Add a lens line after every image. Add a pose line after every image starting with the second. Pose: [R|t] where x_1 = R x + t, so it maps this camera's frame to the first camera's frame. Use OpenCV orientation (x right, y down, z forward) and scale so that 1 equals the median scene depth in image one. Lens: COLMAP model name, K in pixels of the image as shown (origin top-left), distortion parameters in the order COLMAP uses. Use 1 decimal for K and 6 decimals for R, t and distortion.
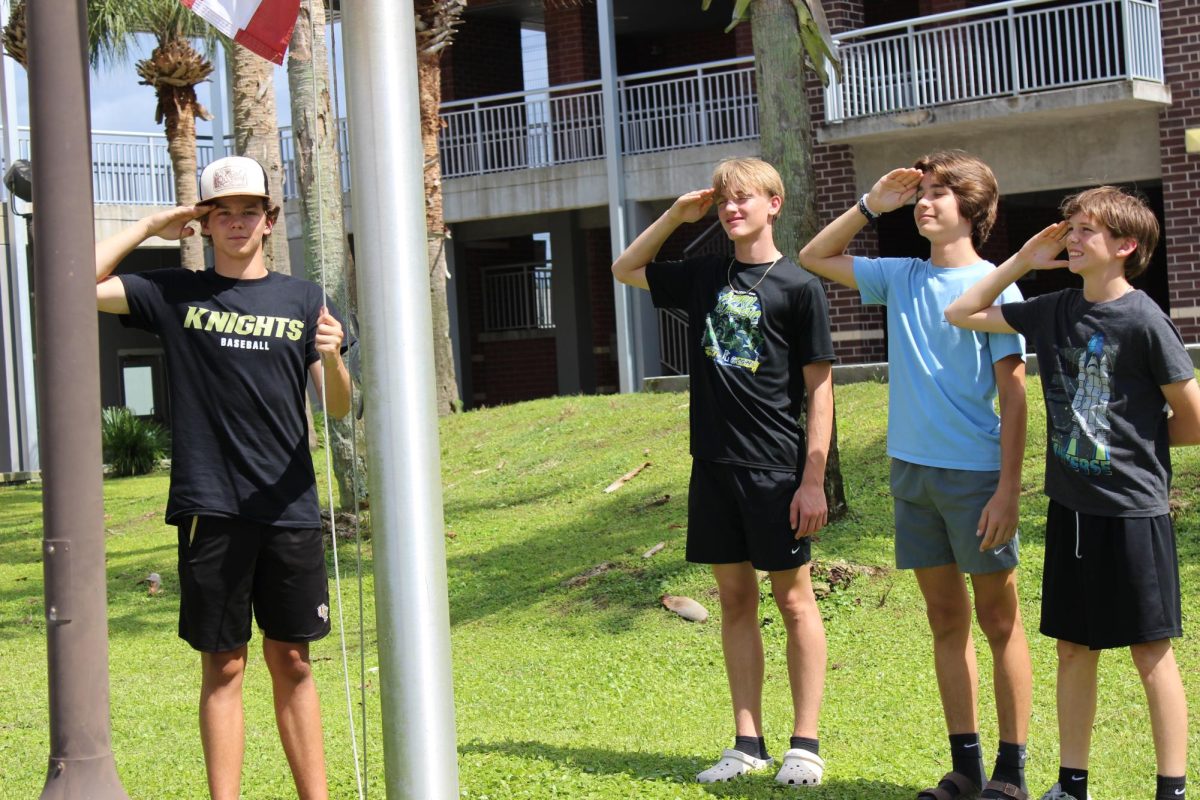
lens RADIAL K [[2571.7, 0, 646.4], [0, 2571.7, 381.3], [0, 0, 1]] dist [0.061301, -0.038380]
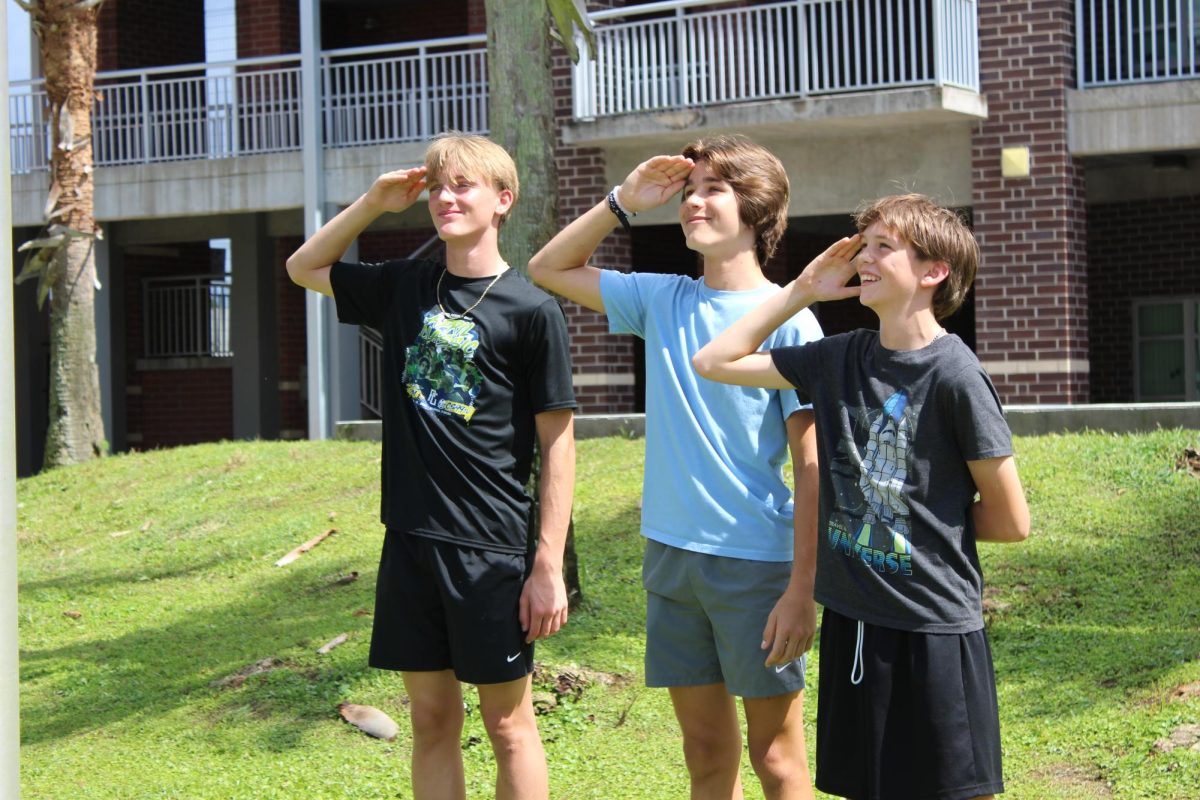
lens RADIAL K [[2571.7, 0, 646.4], [0, 2571.7, 381.3], [0, 0, 1]] dist [0.061301, -0.038380]
pose [[0.994248, 0.038758, 0.099843, 0.014172], [-0.036956, 0.999120, -0.019837, -0.001630], [-0.100524, 0.016033, 0.994805, 0.184075]]
